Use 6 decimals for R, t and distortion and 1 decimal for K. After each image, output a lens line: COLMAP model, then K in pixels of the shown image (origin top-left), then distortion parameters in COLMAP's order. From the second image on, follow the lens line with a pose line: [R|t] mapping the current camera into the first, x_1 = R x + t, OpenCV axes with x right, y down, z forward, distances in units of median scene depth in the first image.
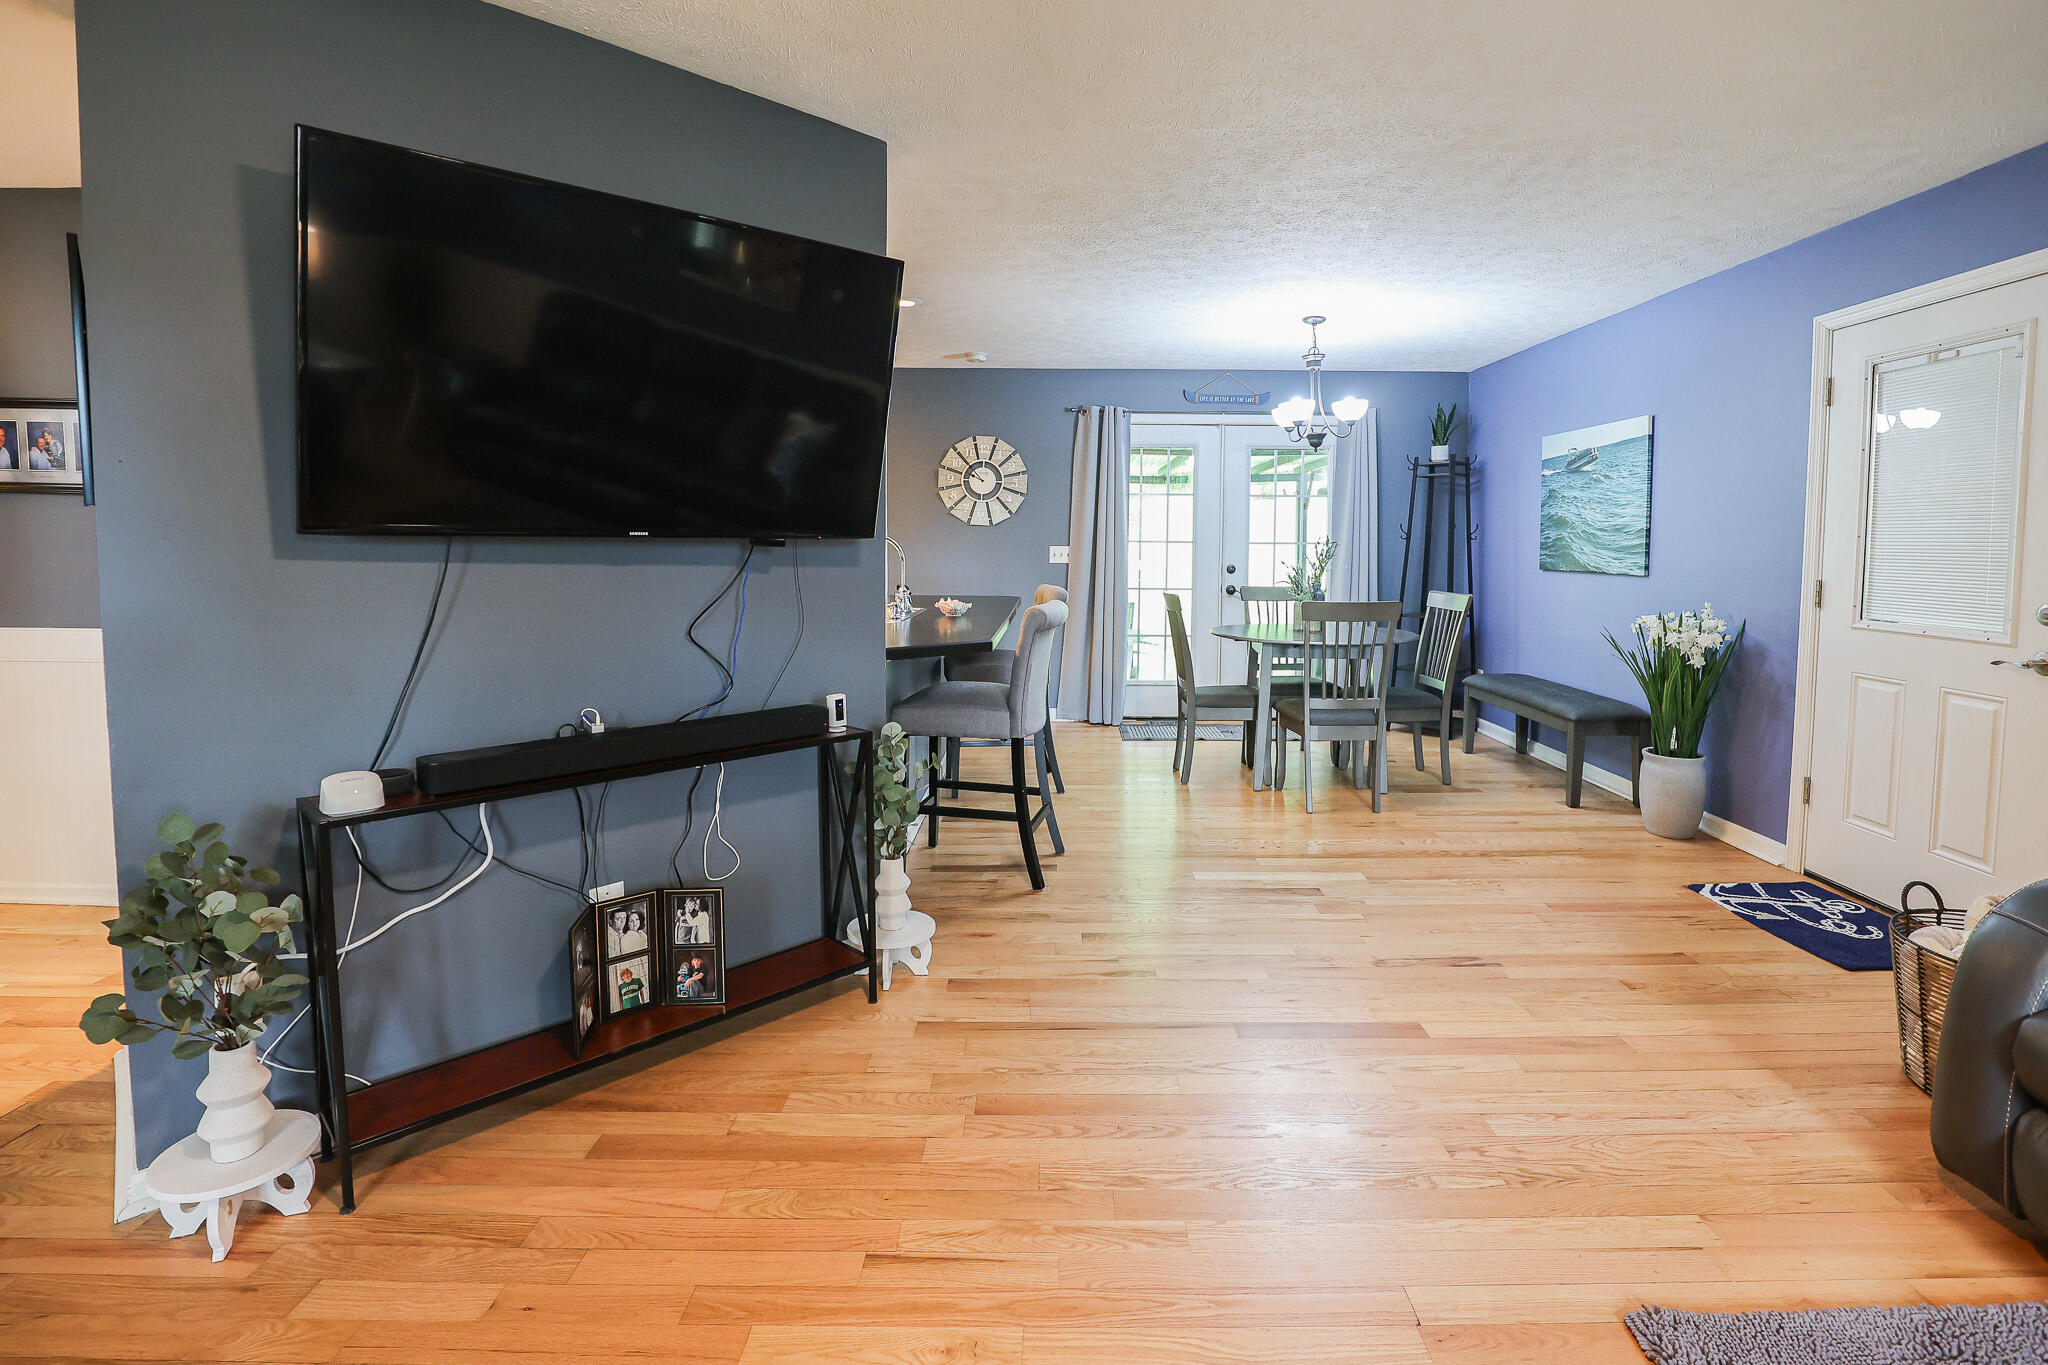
lens RADIAL K [[953.1, 0, 1072.2], [0, 953.1, 608.2], [0, 0, 1]] dist [-0.040059, 0.000207]
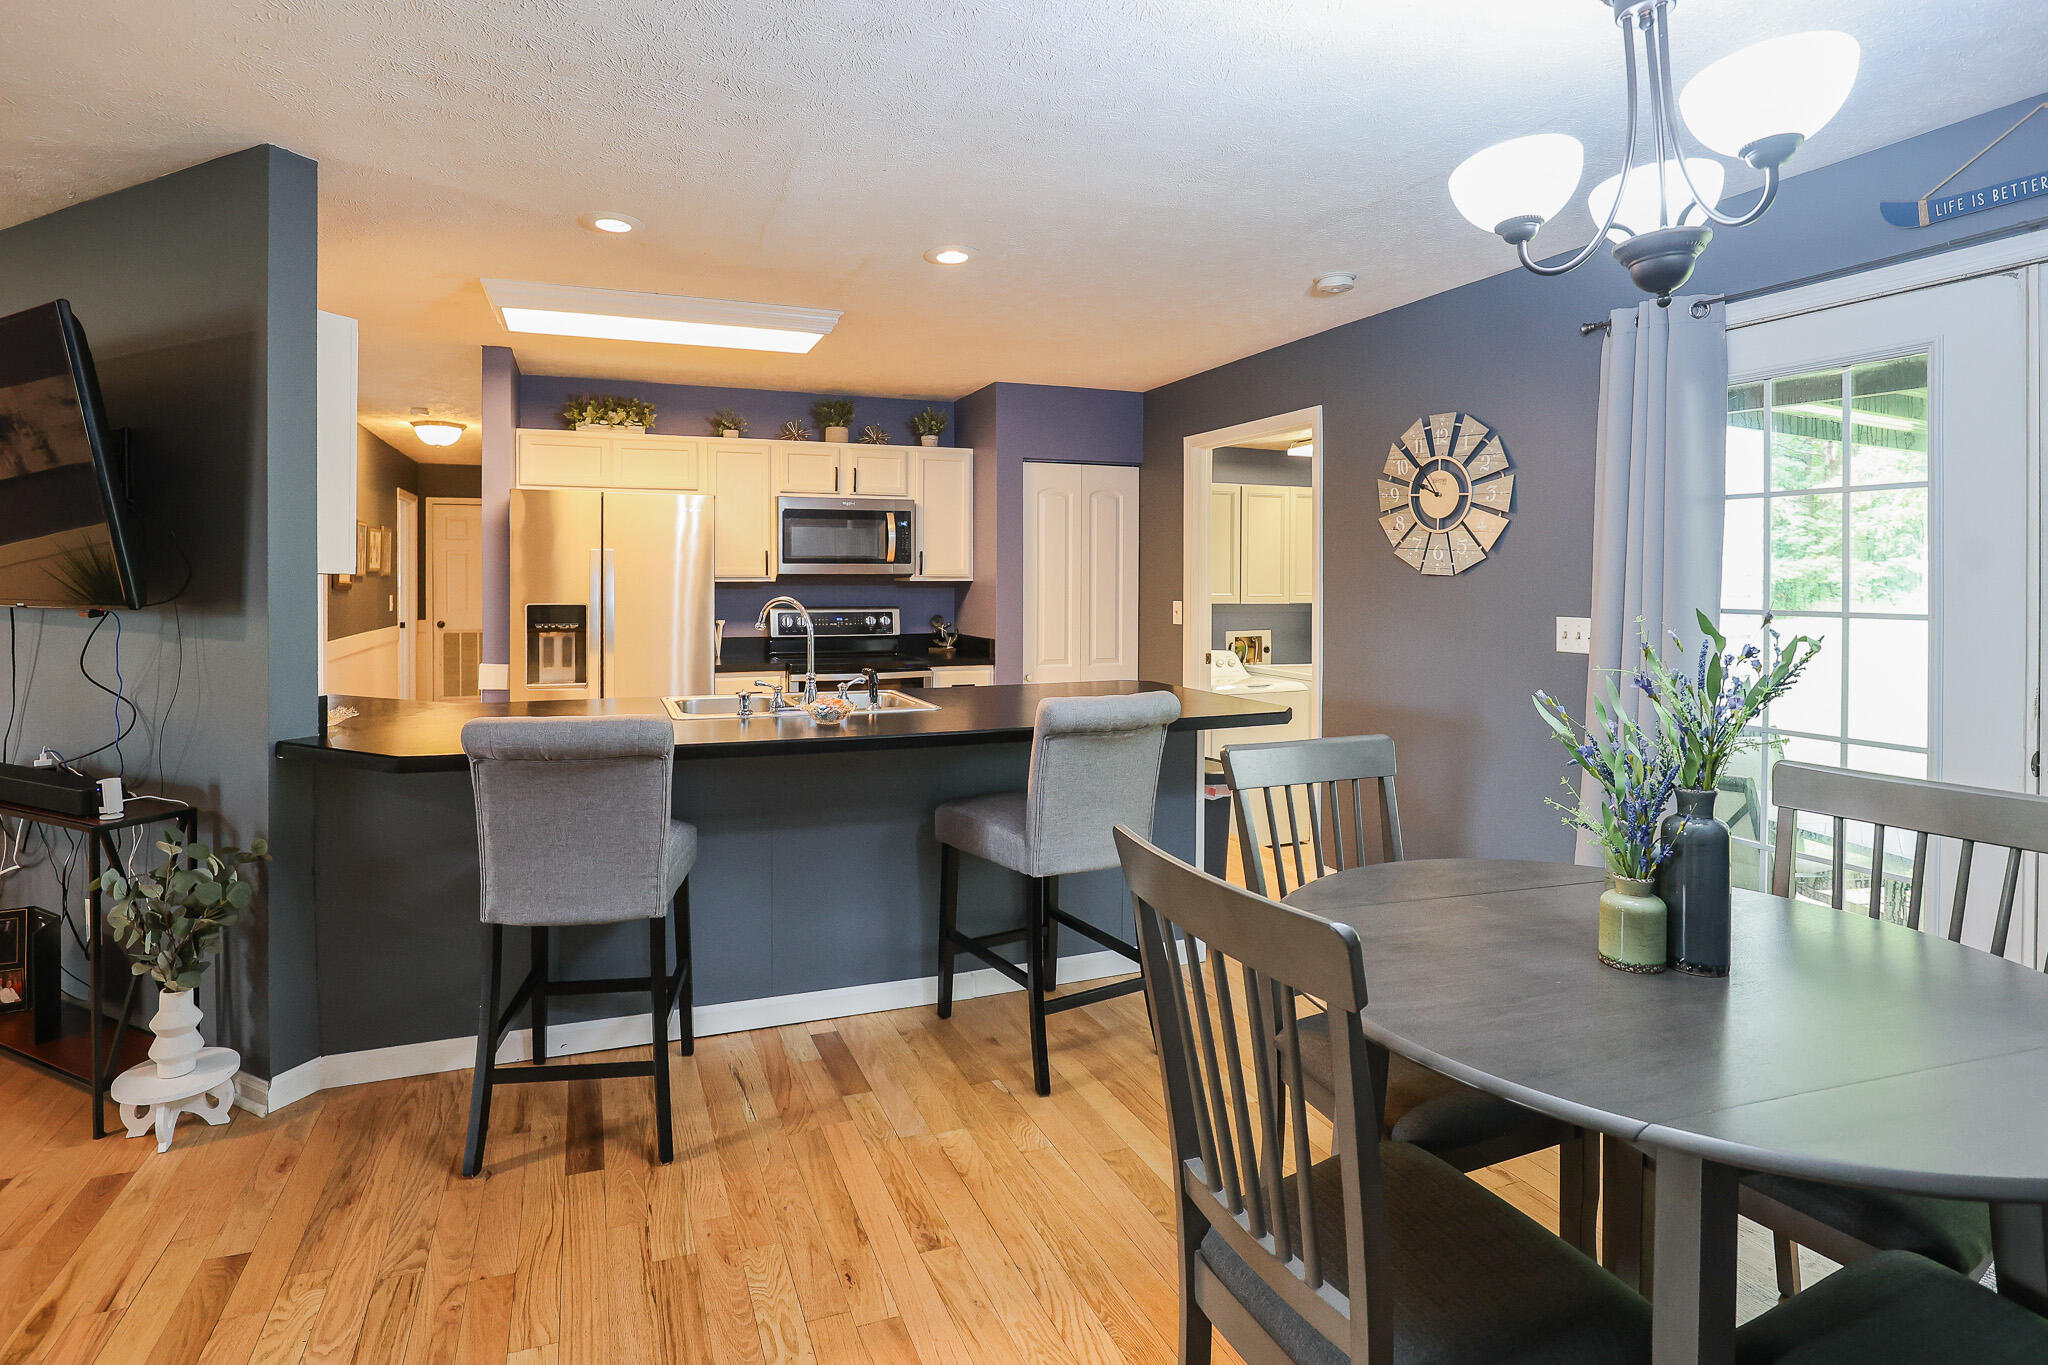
lens RADIAL K [[991.2, 0, 930.9], [0, 991.2, 576.4], [0, 0, 1]] dist [-0.021760, 0.000164]
pose [[0.327764, -0.007394, -0.944731, 0.449010], [-0.068669, 0.997138, -0.031628, -0.063078], [0.942261, 0.075240, 0.326318, 0.704172]]
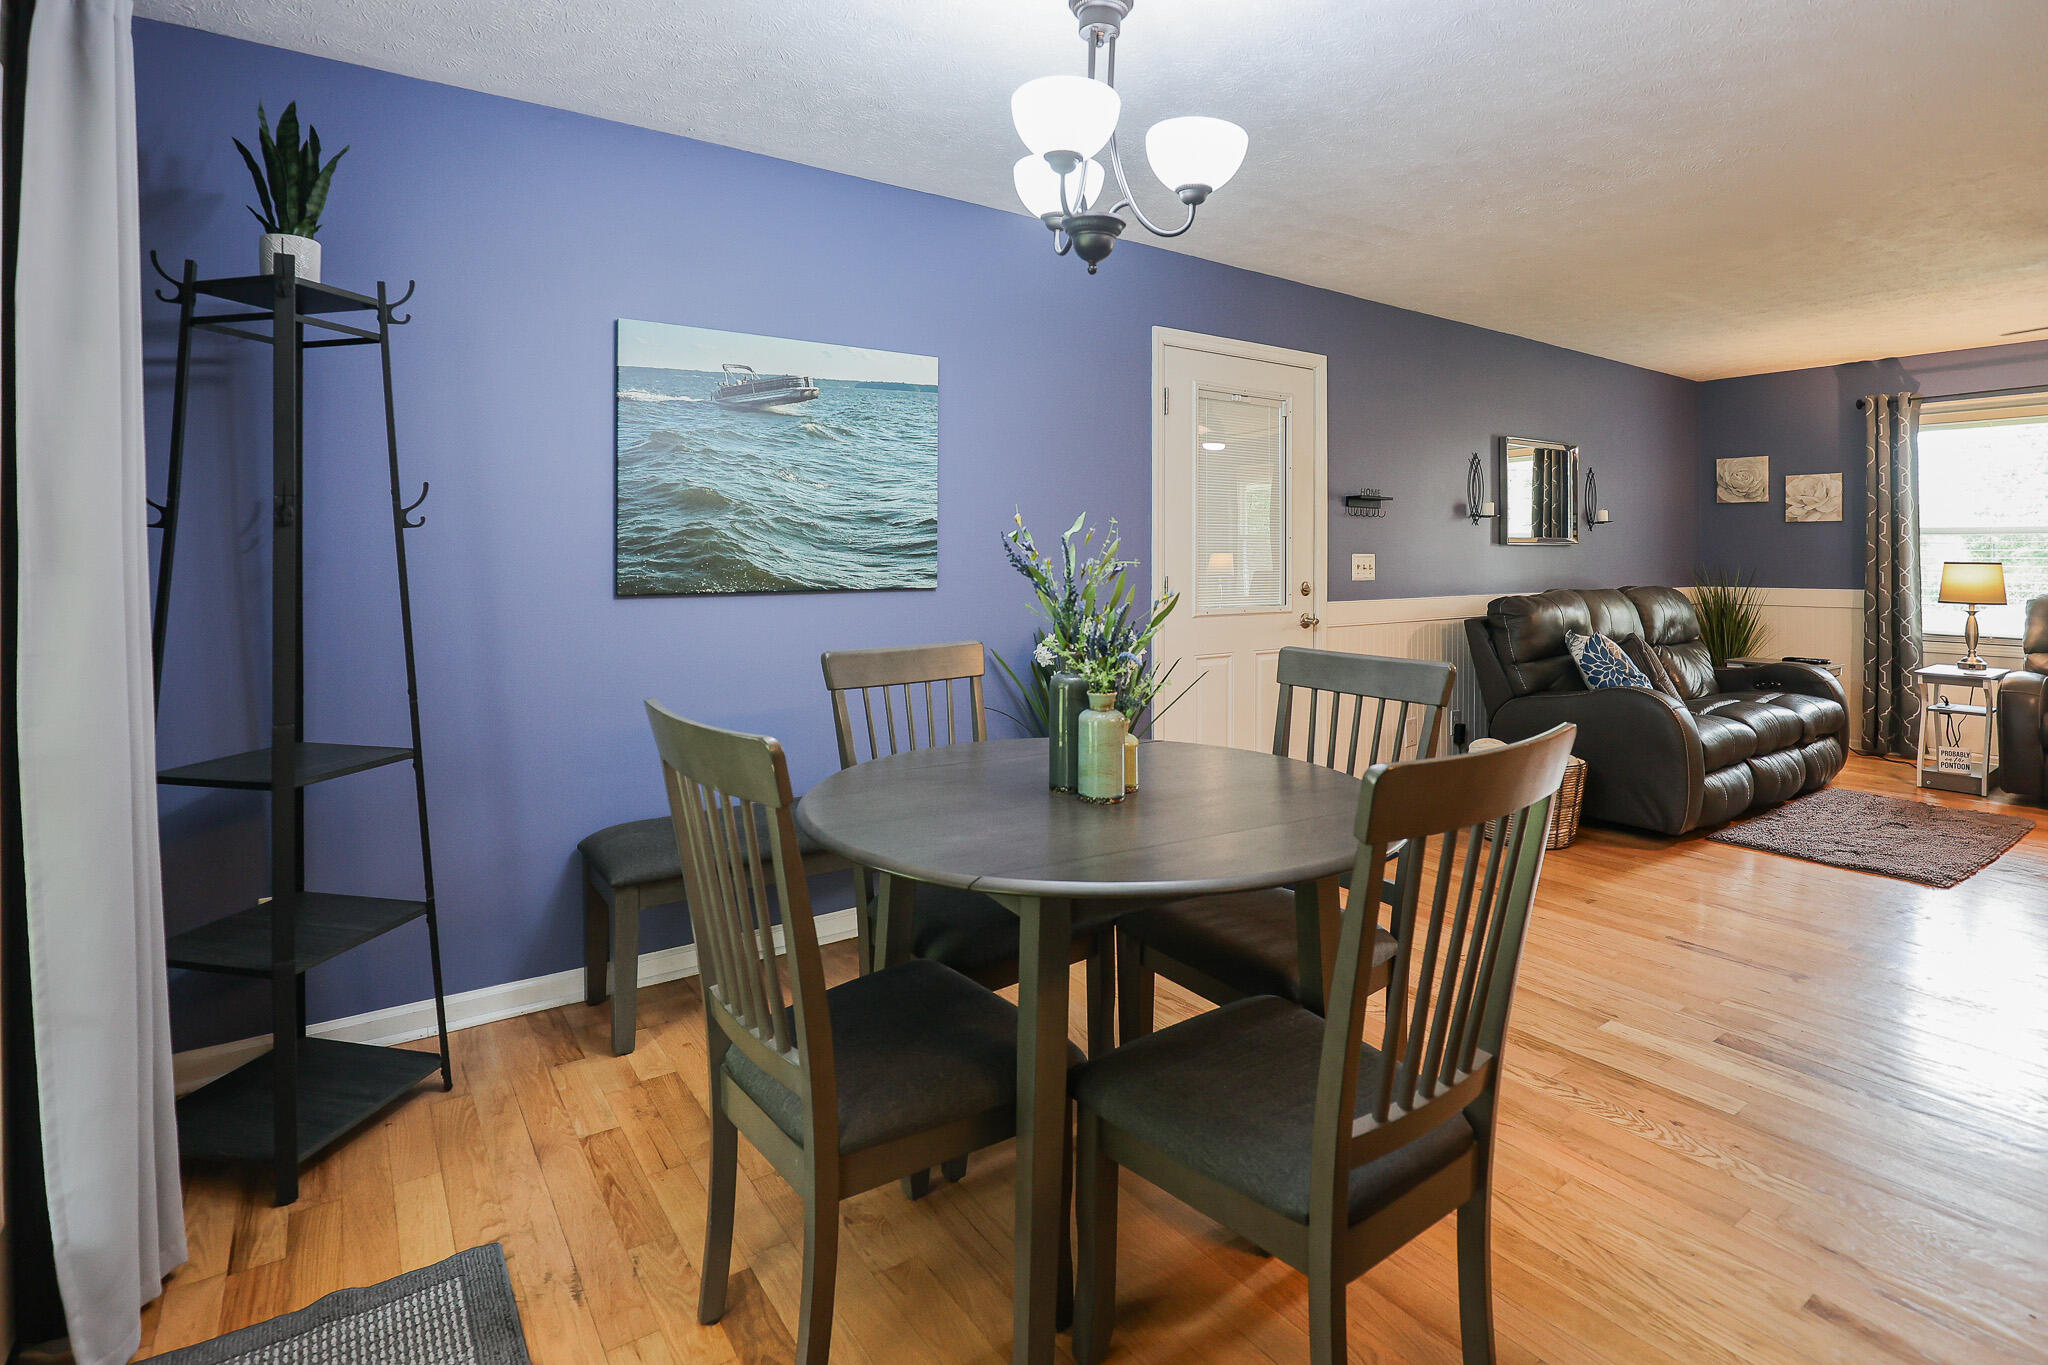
lens RADIAL K [[996.4, 0, 1042.4], [0, 996.4, 558.2], [0, 0, 1]] dist [-0.025769, 0.001019]
pose [[-0.573069, -0.006314, 0.819483, -0.033088], [0.057398, 0.997205, 0.047823, -0.078983], [-0.817495, 0.074443, -0.571105, 1.227665]]
